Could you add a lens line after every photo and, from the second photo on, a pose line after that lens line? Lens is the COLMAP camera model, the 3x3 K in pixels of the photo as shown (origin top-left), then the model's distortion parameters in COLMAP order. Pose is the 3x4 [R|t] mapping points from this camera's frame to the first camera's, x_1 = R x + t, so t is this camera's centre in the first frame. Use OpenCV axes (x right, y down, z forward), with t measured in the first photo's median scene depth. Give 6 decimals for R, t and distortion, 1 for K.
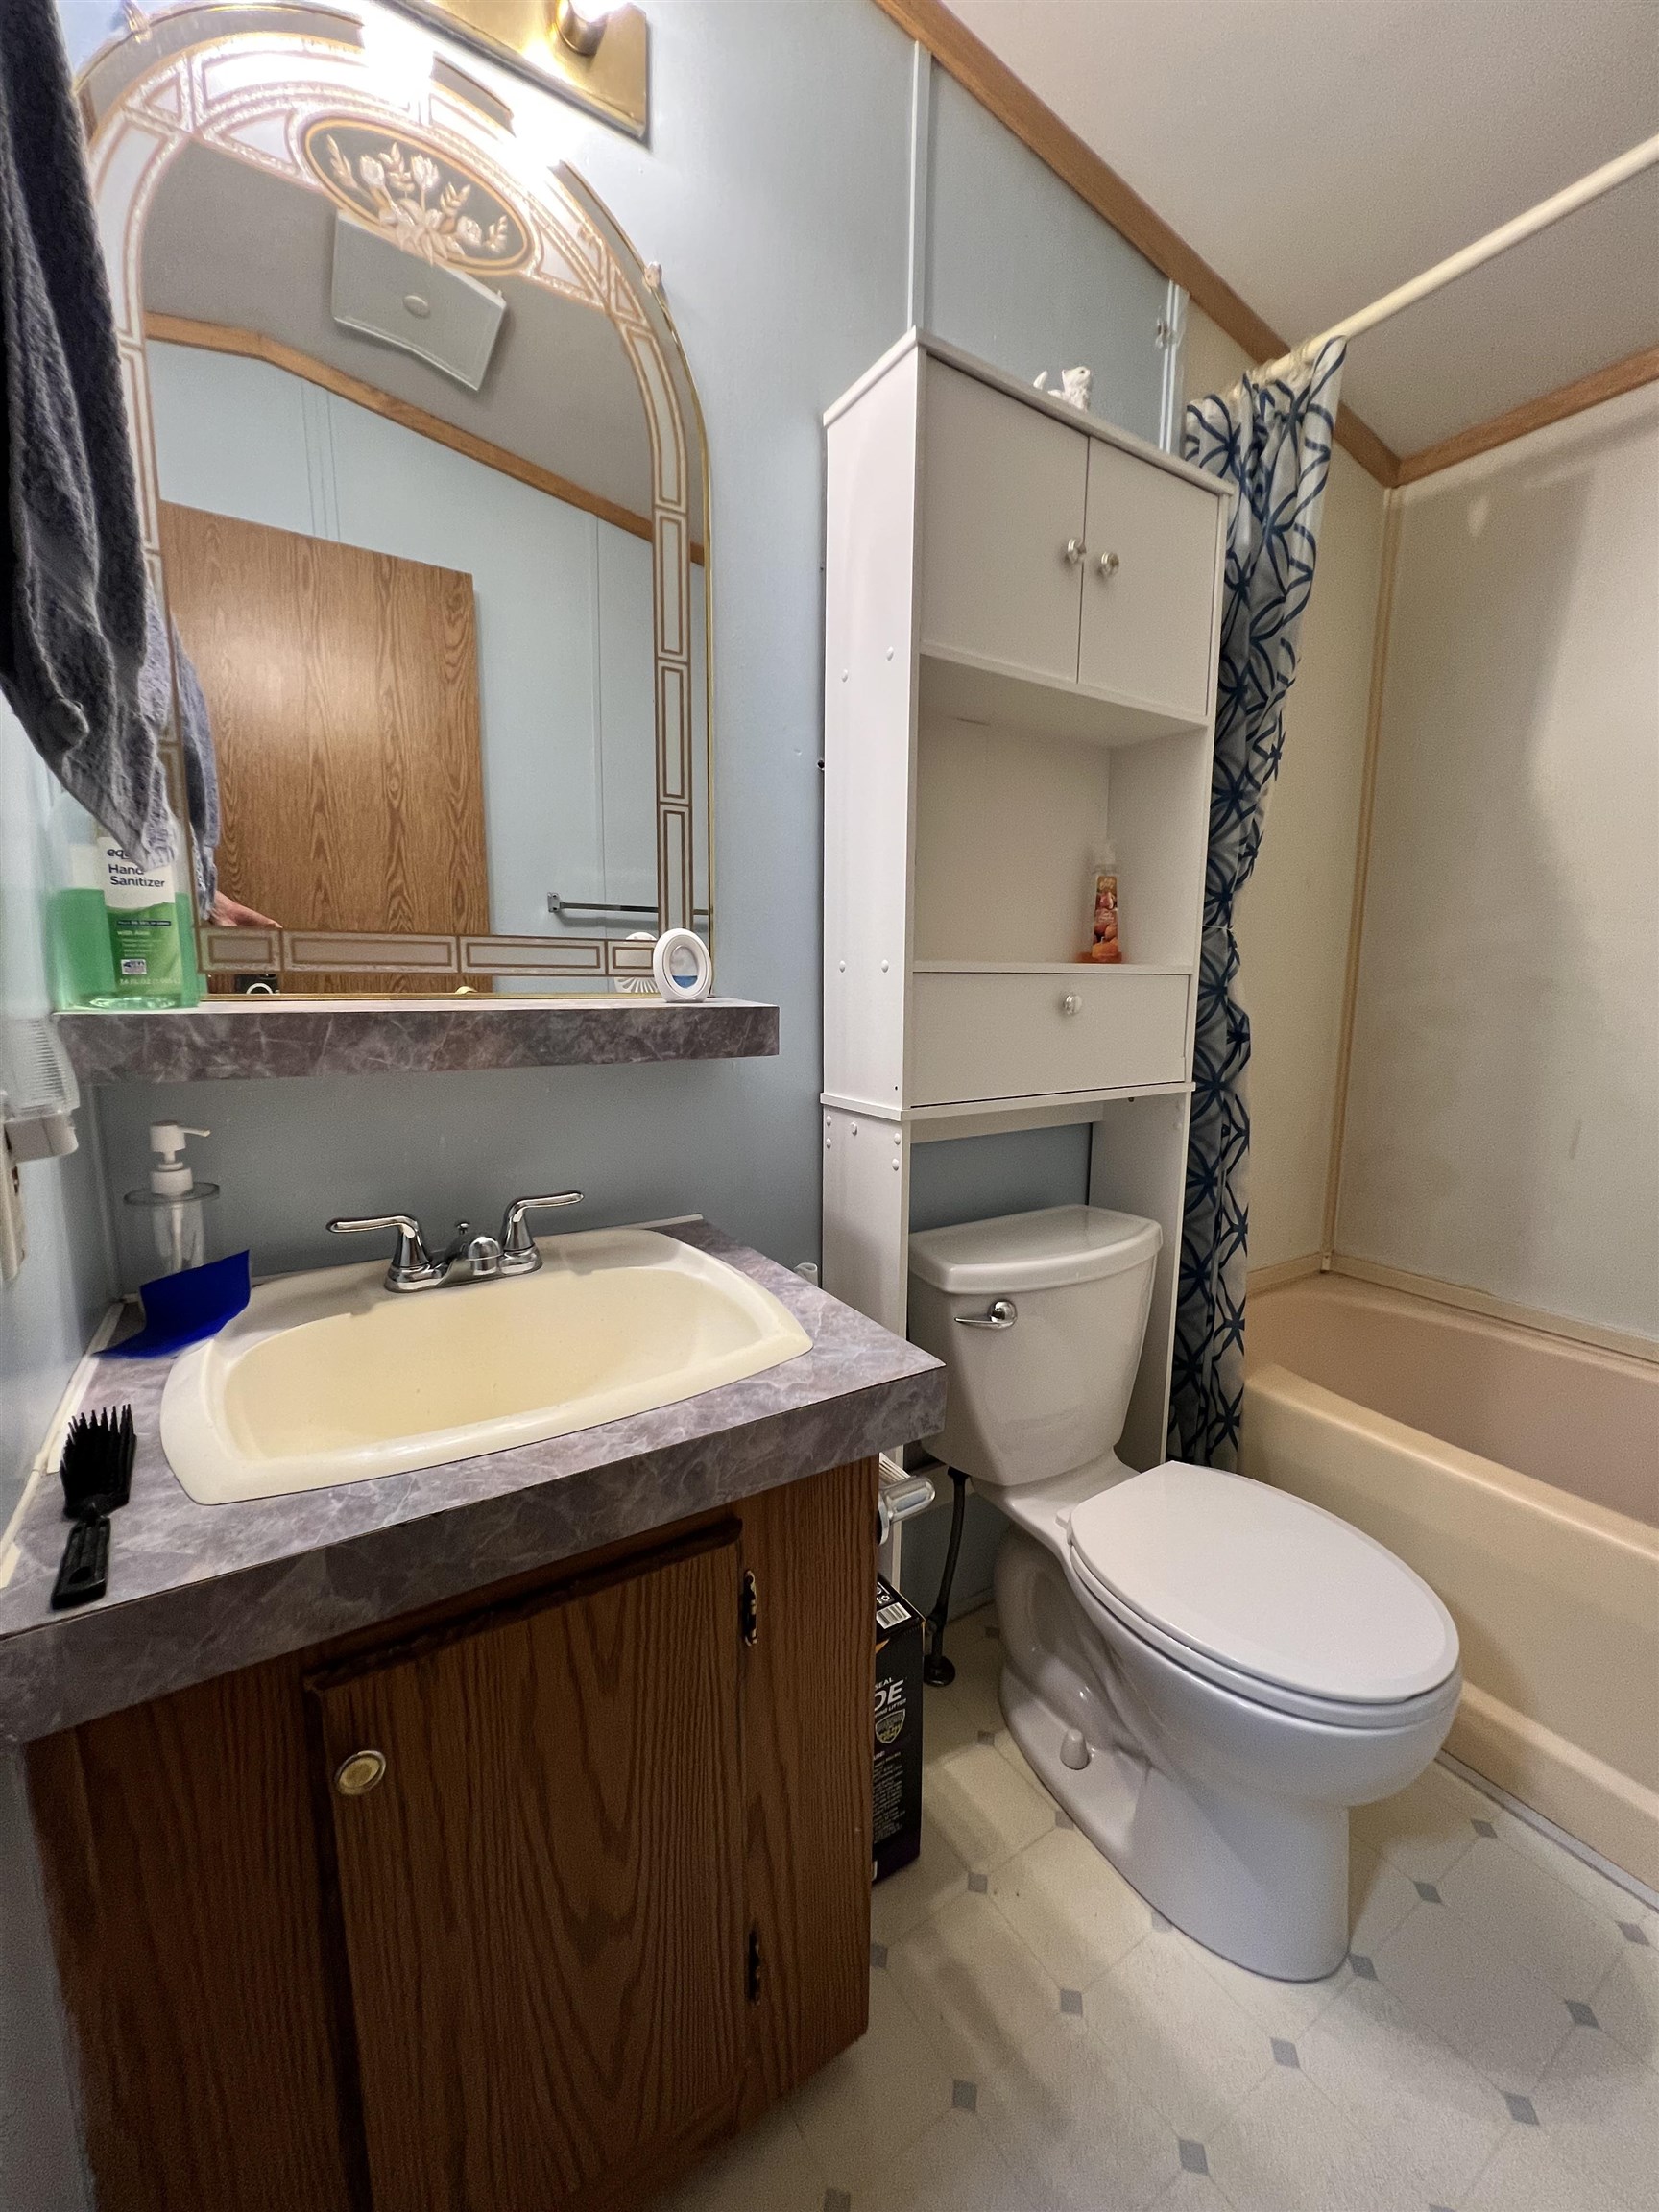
lens RADIAL K [[886.7, 0, 828.8], [0, 886.7, 1111.9], [0, 0, 1]] dist [-0.004207, 0.001124]
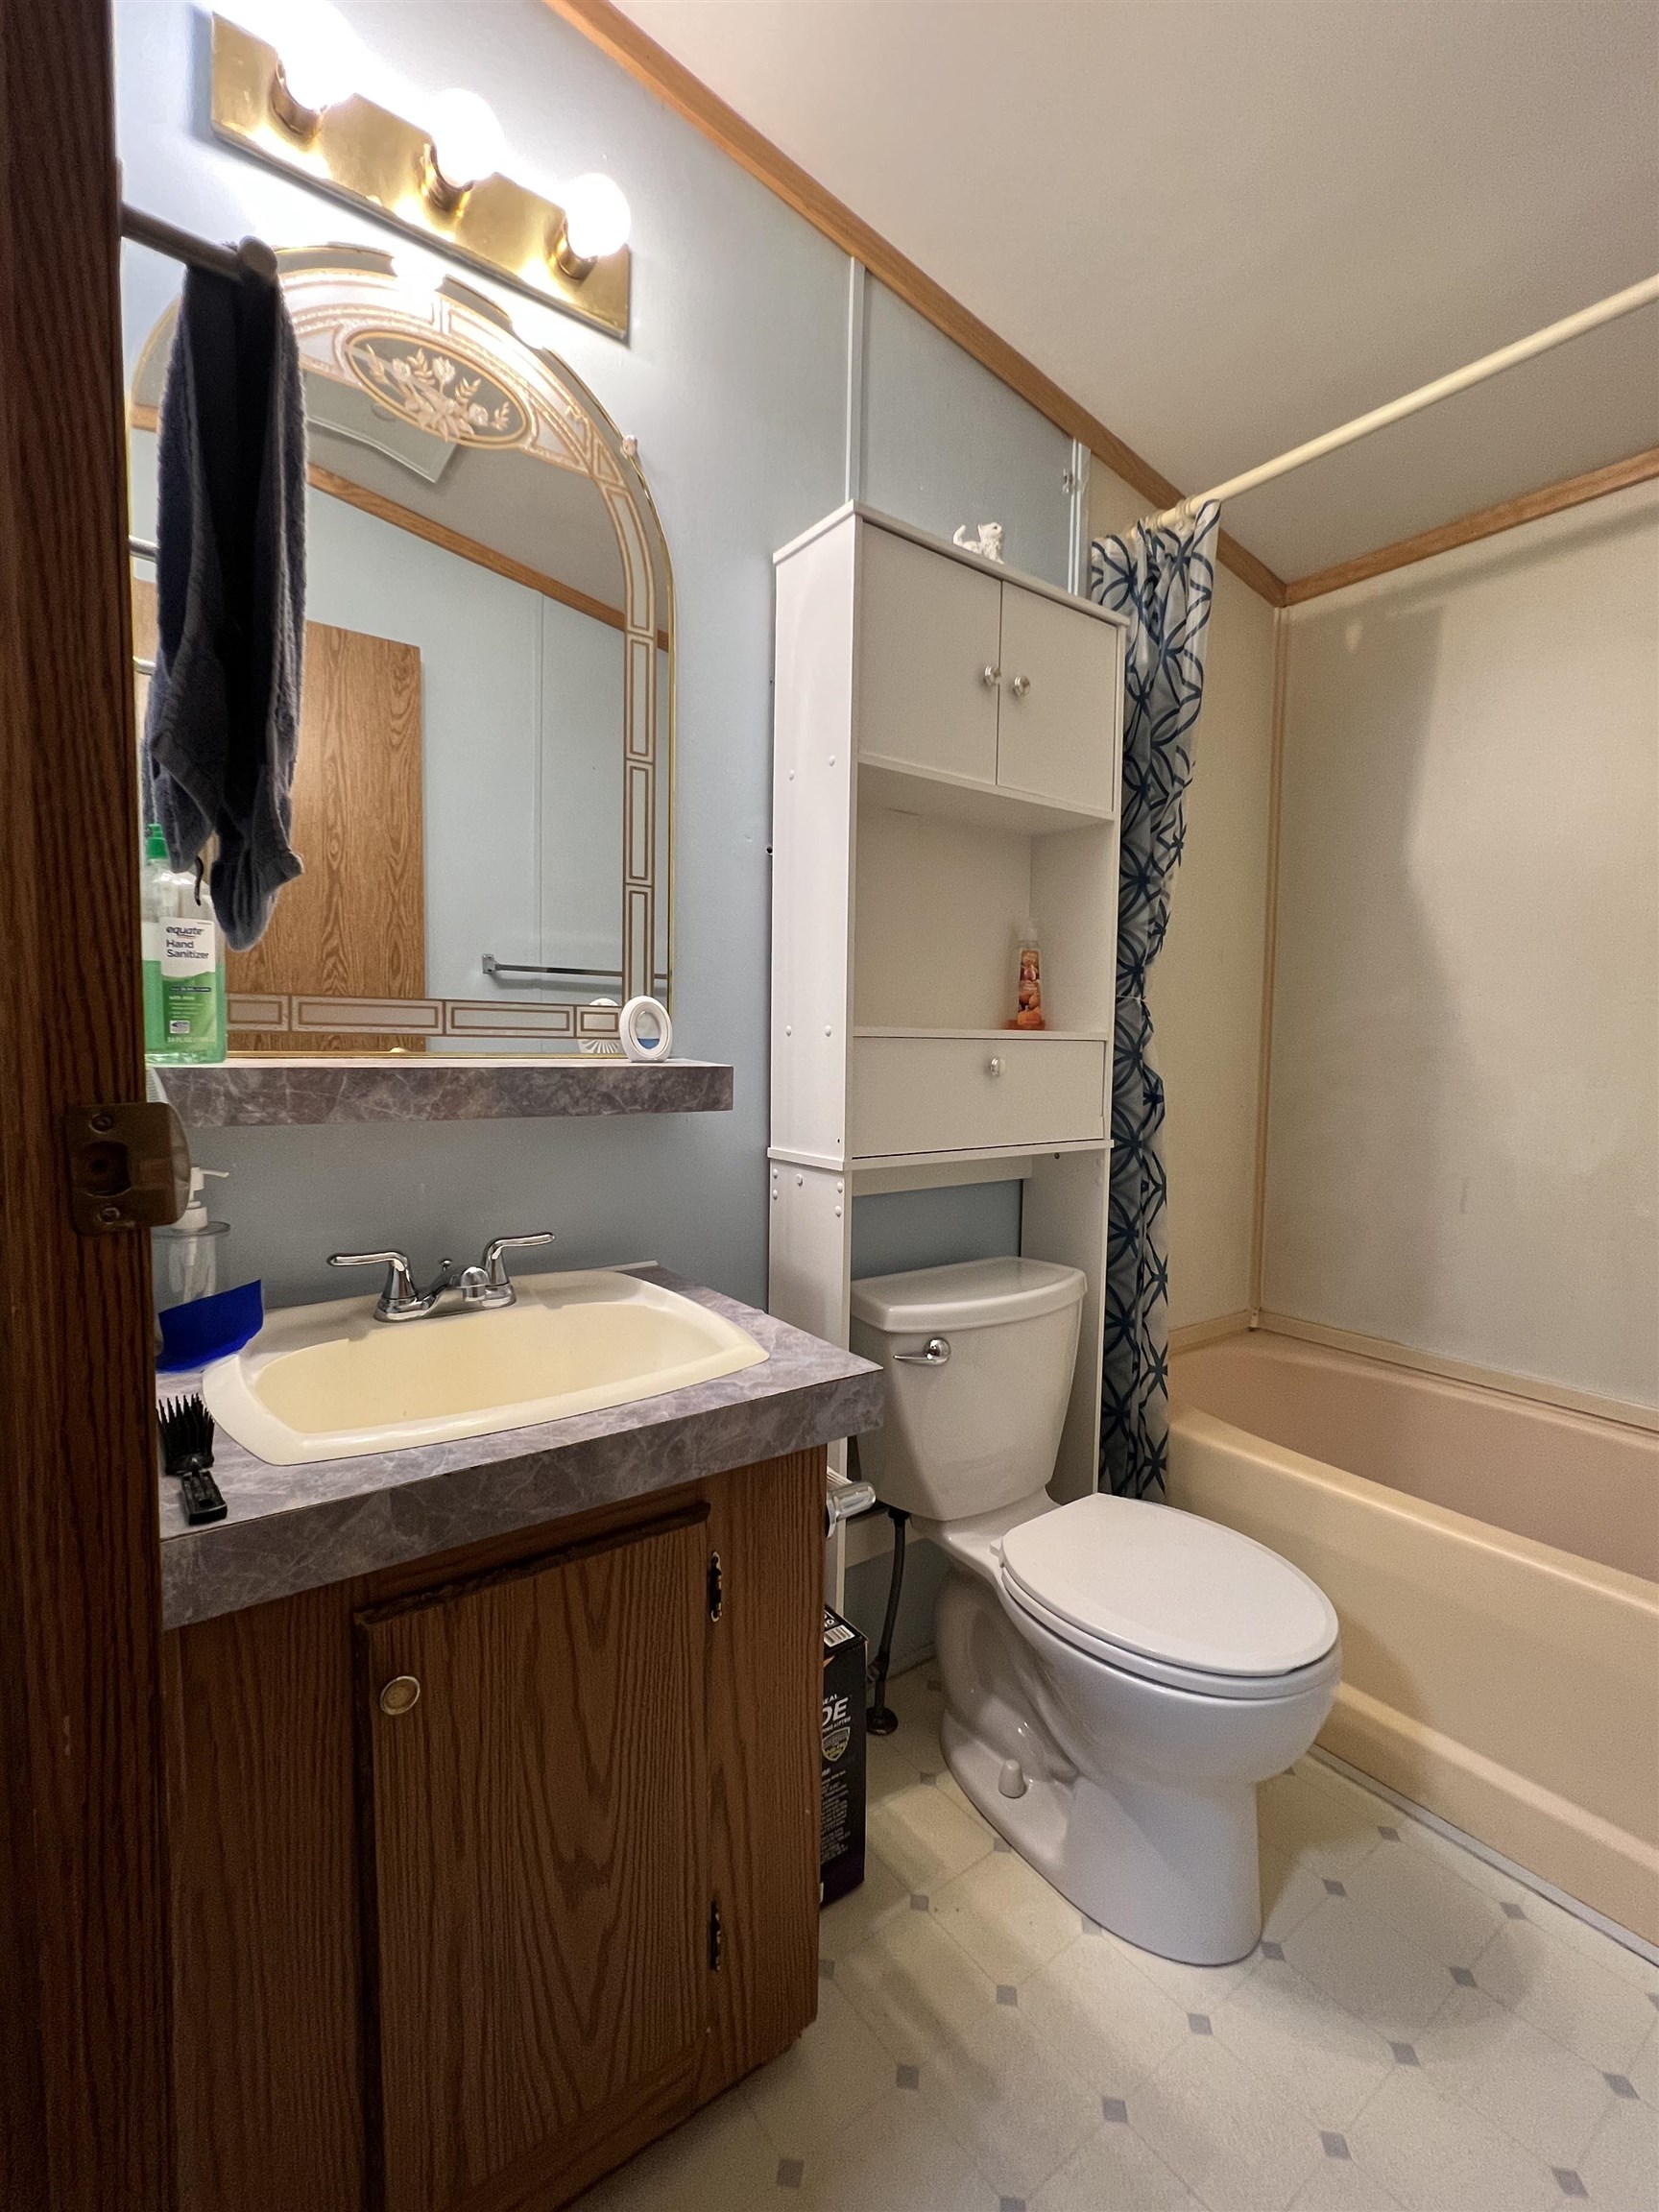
lens RADIAL K [[982.6, 0, 824.9], [0, 982.6, 1112.1], [0, 0, 1]] dist [-0.004713, 0.001791]
pose [[0.997683, 0.002454, 0.067983, -0.024157], [0.002956, 0.996842, -0.079361, 0.034051], [-0.067963, 0.079378, 0.994525, -0.214164]]
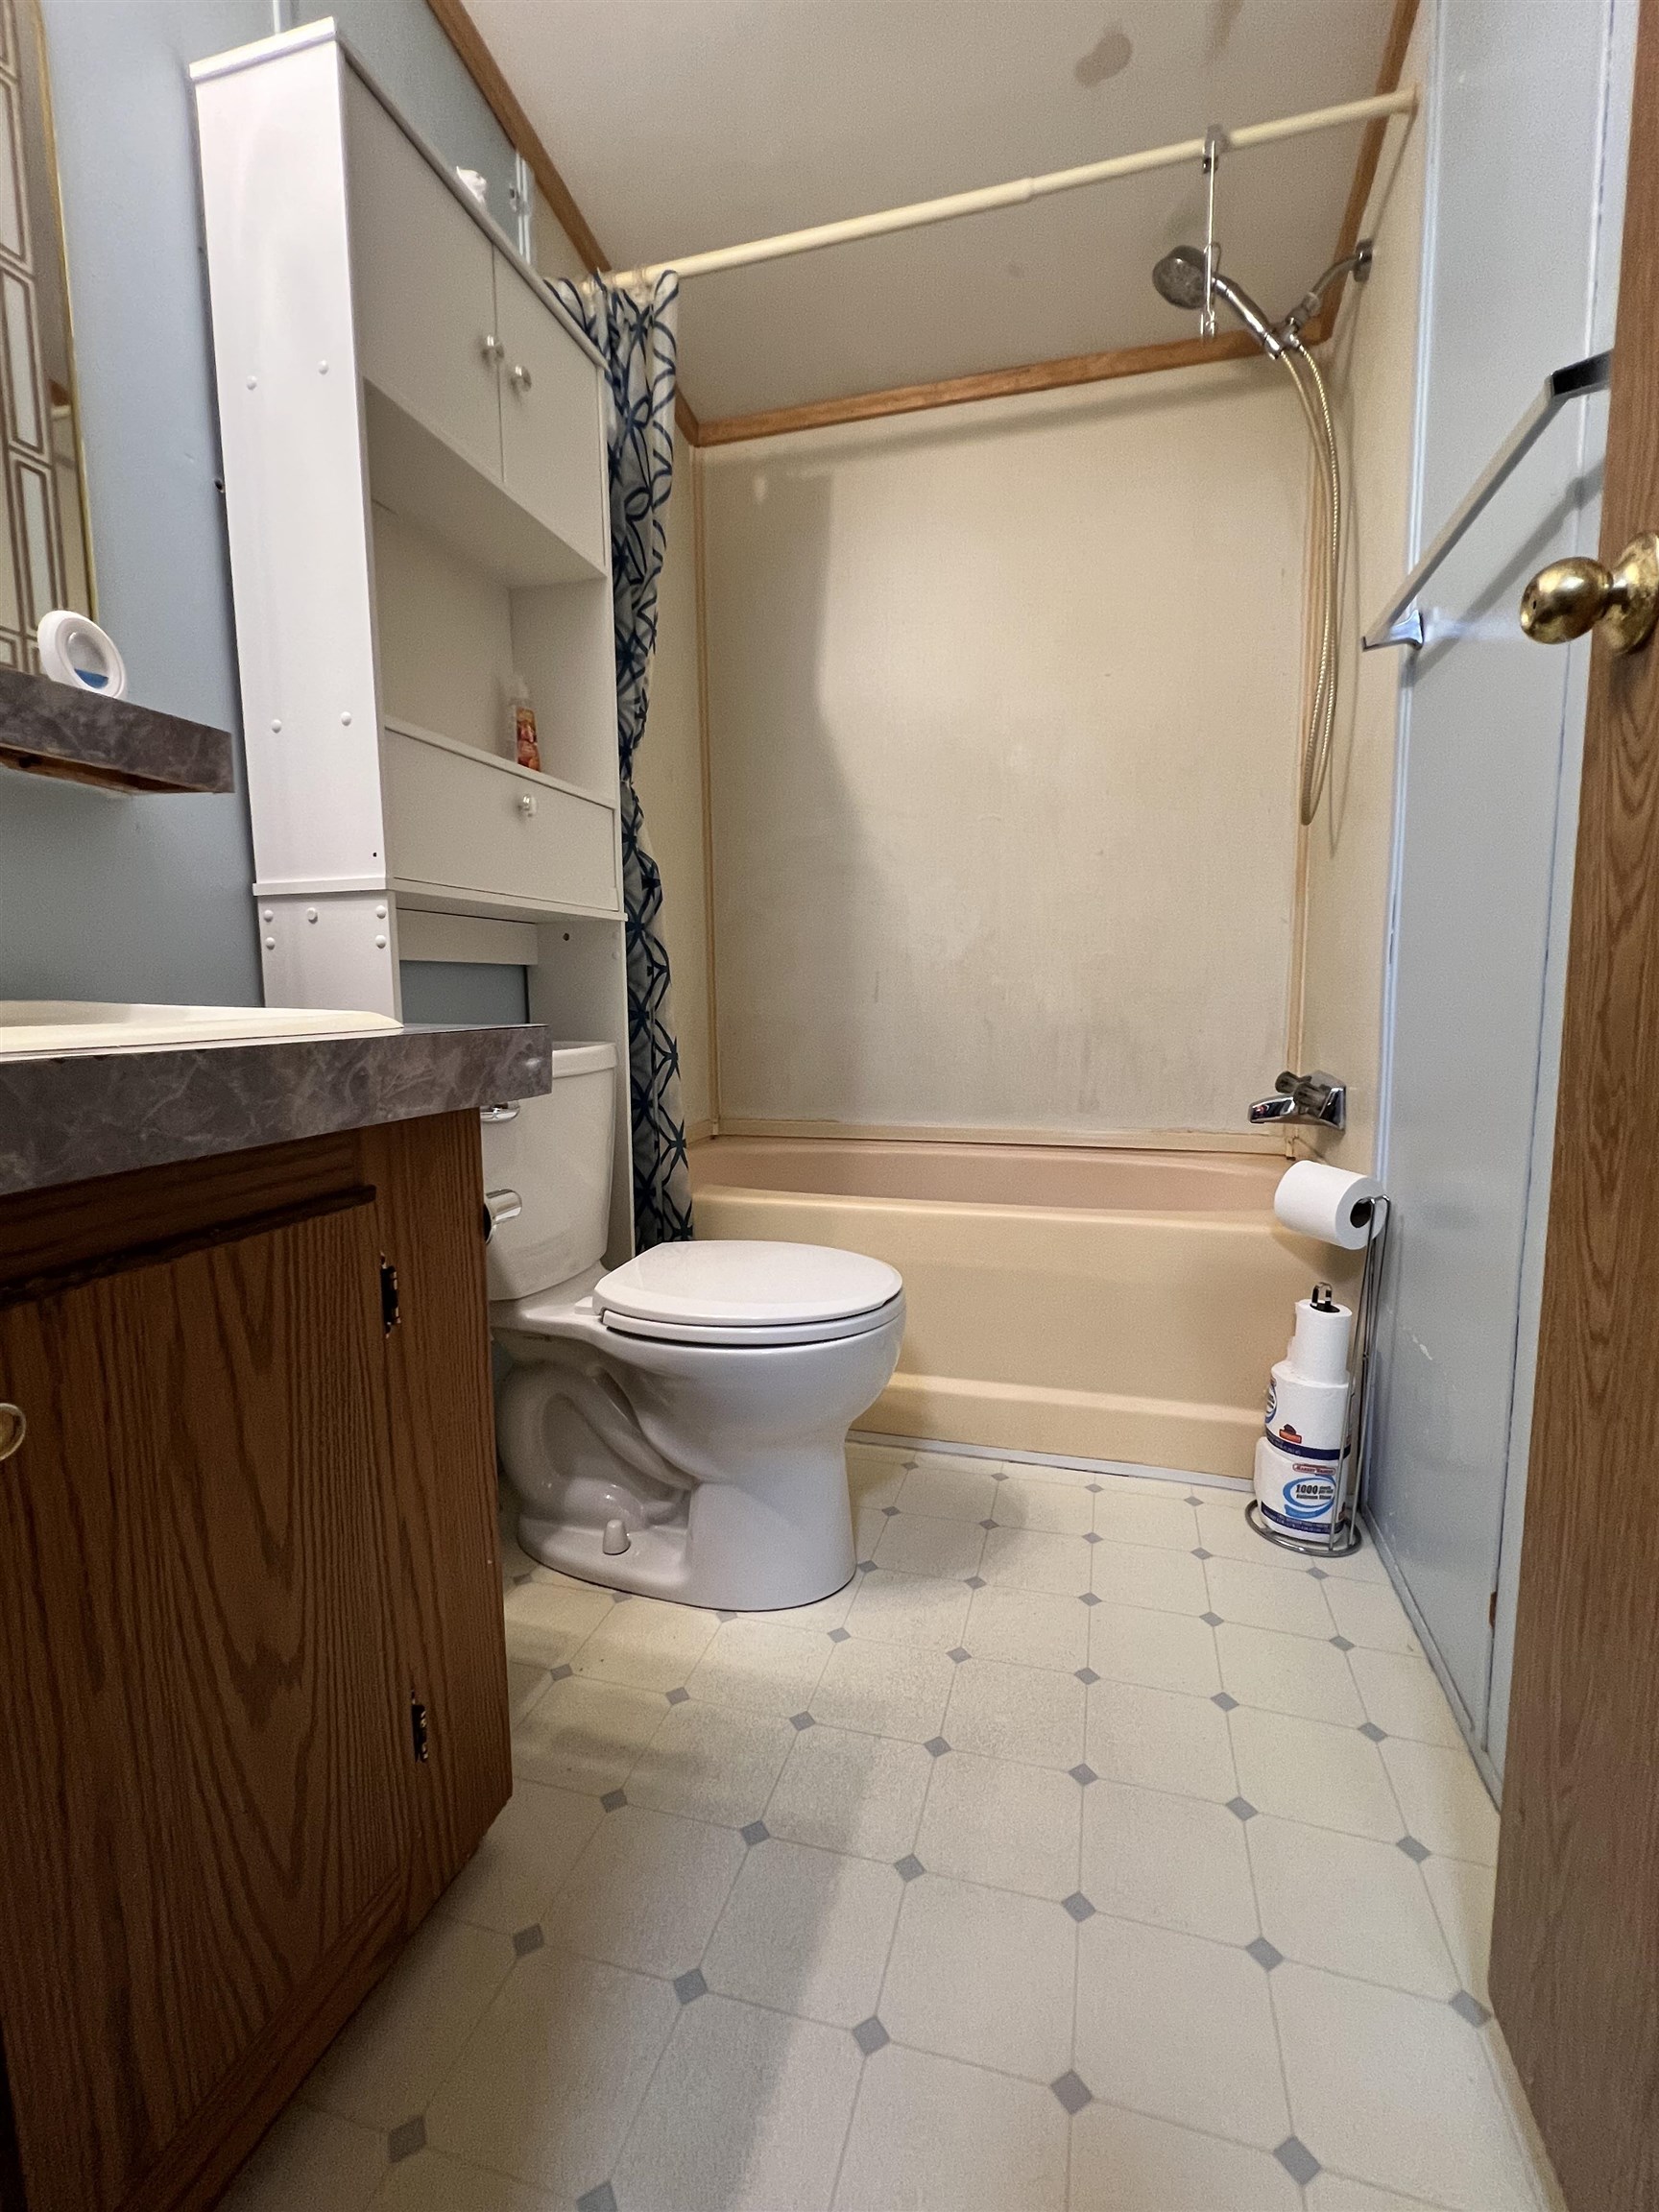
lens RADIAL K [[982.6, 0, 824.2], [0, 982.6, 1111.9], [0, 0, 1]] dist [-0.004713, 0.001791]
pose [[0.749338, -0.092786, 0.655655, -0.263833], [0.114795, 0.993345, 0.009377, 0.279920], [-0.652162, 0.068239, 0.755002, -0.045506]]
